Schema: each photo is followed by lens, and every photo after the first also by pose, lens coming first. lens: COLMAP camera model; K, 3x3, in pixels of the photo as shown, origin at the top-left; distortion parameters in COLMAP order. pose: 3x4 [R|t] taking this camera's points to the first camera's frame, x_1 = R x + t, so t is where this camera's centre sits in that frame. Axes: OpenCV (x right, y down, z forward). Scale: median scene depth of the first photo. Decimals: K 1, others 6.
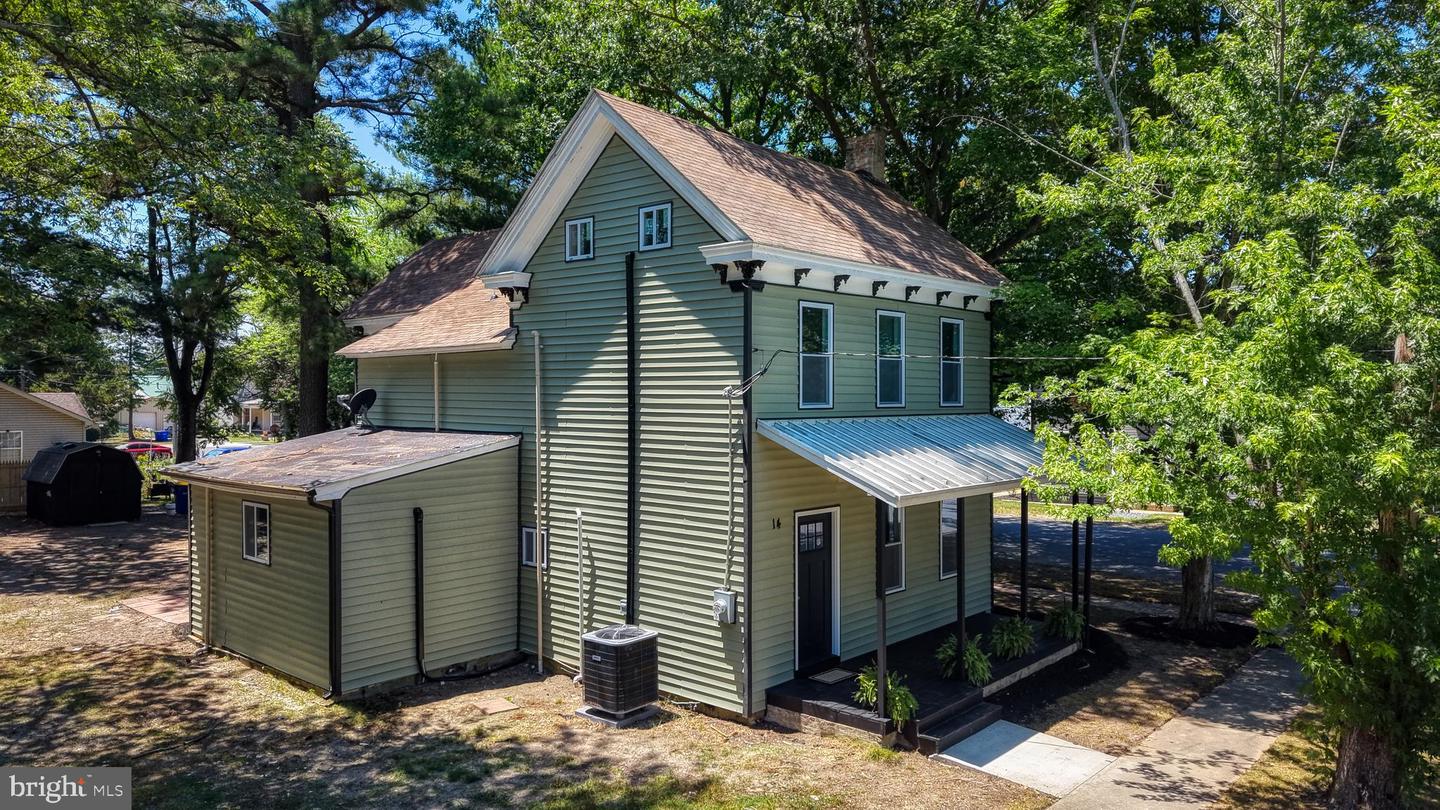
lens RADIAL K [[975.0, 0, 717.9], [0, 975.0, 407.2], [0, 0, 1]] dist [-0.008215, 0.000829]
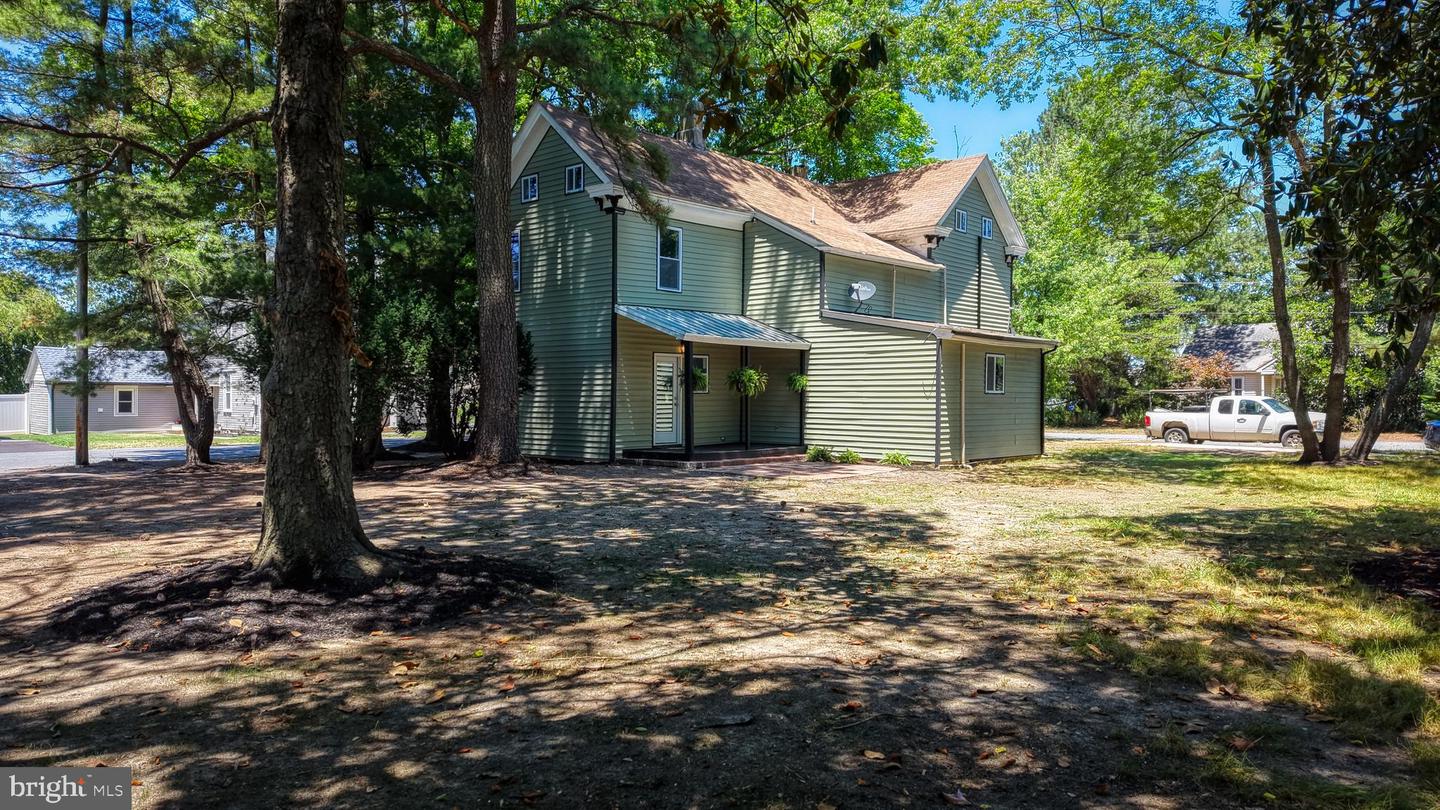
lens RADIAL K [[975.0, 0, 715.7], [0, 975.0, 409.5], [0, 0, 1]] dist [-0.008215, 0.000829]
pose [[0.012224, -0.024425, 0.999627, -1.966355], [-0.003327, 0.999695, 0.024468, 0.142308], [-0.999920, -0.003625, 0.012139, 1.398662]]
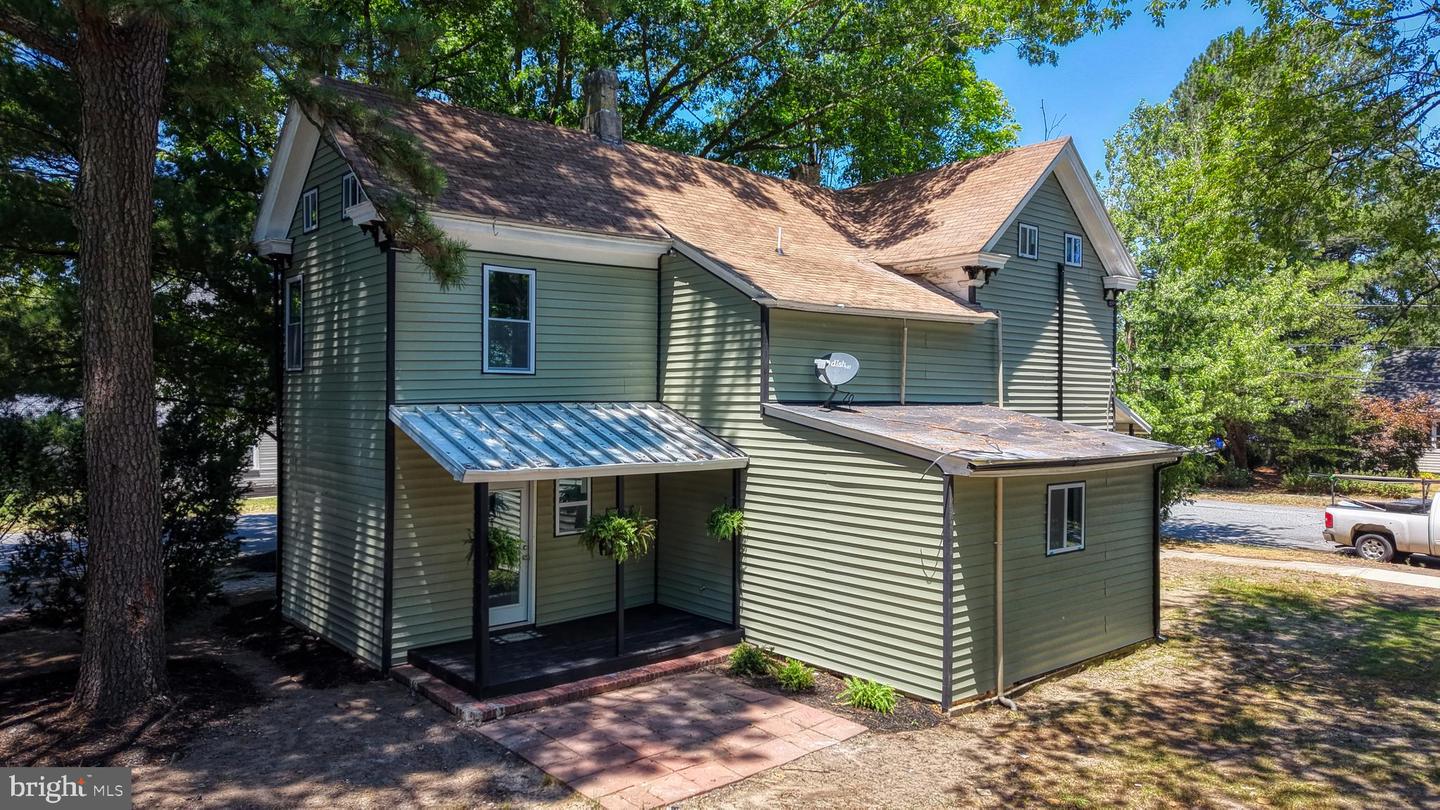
lens RADIAL K [[975.0, 0, 721.1], [0, 975.0, 390.4], [0, 0, 1]] dist [-0.008215, 0.000829]
pose [[0.132460, -0.004658, 0.991177, -1.346303], [-0.004395, 0.999976, 0.005286, 0.008279], [-0.991179, -0.005057, 0.132436, 1.174688]]
